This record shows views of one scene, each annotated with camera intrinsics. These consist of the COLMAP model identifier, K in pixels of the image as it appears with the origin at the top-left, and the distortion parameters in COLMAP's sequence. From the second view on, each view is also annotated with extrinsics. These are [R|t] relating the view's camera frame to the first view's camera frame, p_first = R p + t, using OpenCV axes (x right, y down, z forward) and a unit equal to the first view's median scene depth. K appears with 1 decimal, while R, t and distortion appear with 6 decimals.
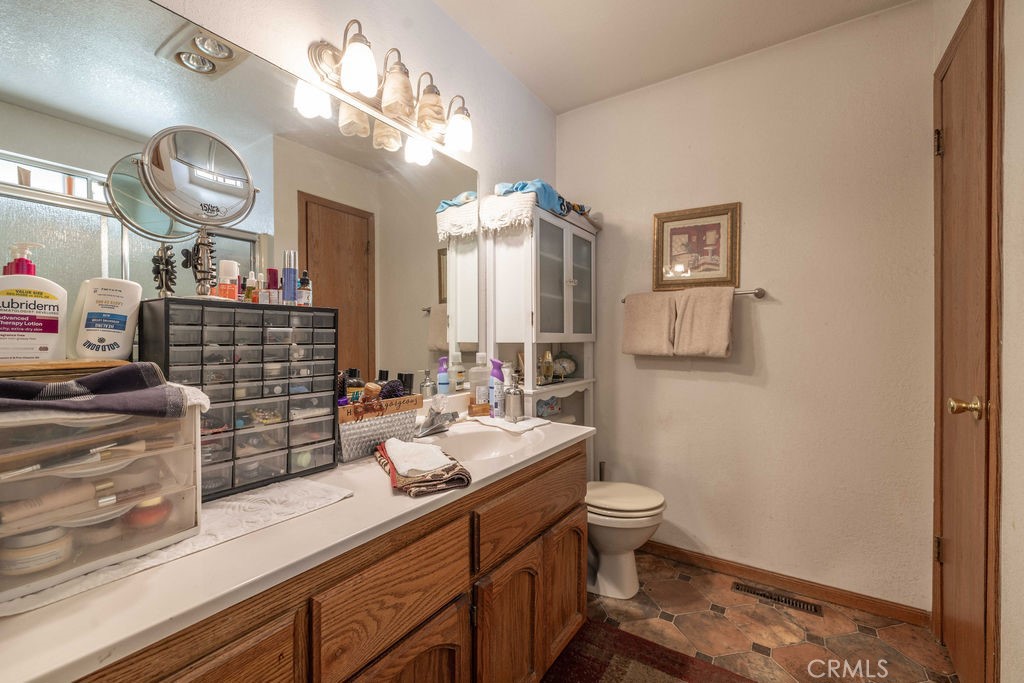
lens RADIAL K [[431.5, 0, 510.1], [0, 431.5, 338.6], [0, 0, 1]] dist [0.000367, 0.000135]
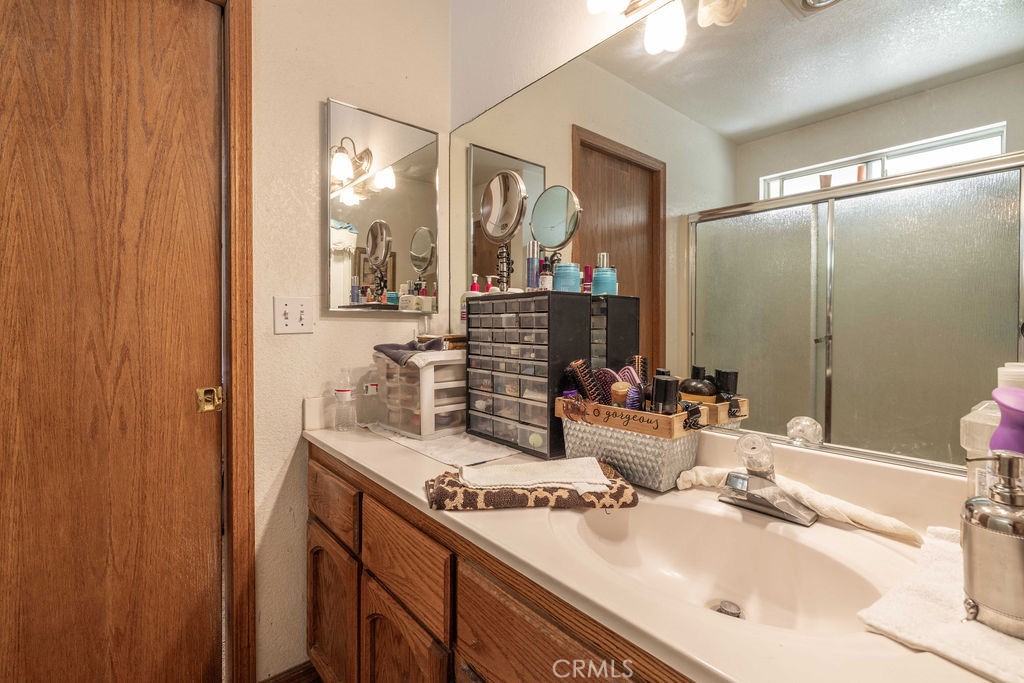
lens RADIAL K [[434.6, 0, 461.3], [0, 434.6, 333.1], [0, 0, 1]] dist [-0.000648, -0.000131]
pose [[-0.325878, 0.007672, -0.945381, 0.601462], [0.000392, 0.999968, 0.007980, 0.017226], [0.945412, 0.002230, -0.325871, 1.248994]]
